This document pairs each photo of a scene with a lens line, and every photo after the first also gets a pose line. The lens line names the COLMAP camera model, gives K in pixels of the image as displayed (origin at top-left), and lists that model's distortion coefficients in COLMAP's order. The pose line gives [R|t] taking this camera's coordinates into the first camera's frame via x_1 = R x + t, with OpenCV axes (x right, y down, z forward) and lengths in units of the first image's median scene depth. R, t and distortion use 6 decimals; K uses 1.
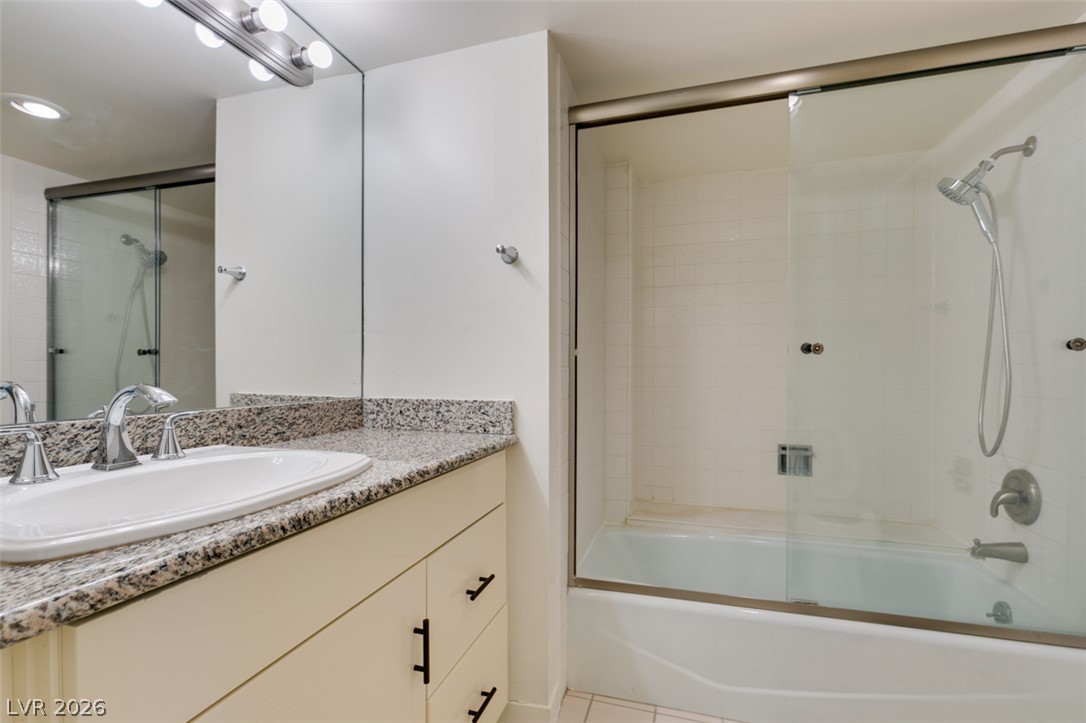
lens RADIAL K [[485.7, 0, 546.4], [0, 485.7, 365.0], [0, 0, 1]] dist [-0.000479, -0.000808]
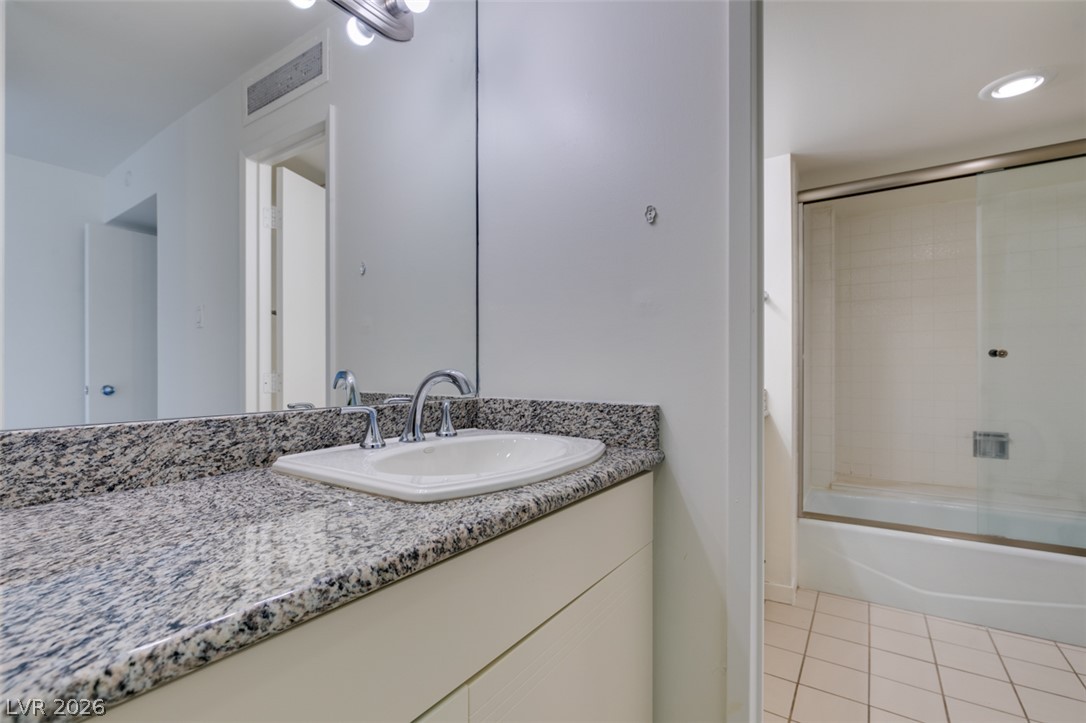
lens RADIAL K [[485.7, 0, 542.1], [0, 485.7, 366.8], [0, 0, 1]] dist [-0.000479, -0.000808]
pose [[0.958342, -0.008308, -0.285501, -0.201248], [0.009406, 0.999953, 0.002472, -0.006380], [0.285467, -0.005054, 0.958375, -0.457568]]
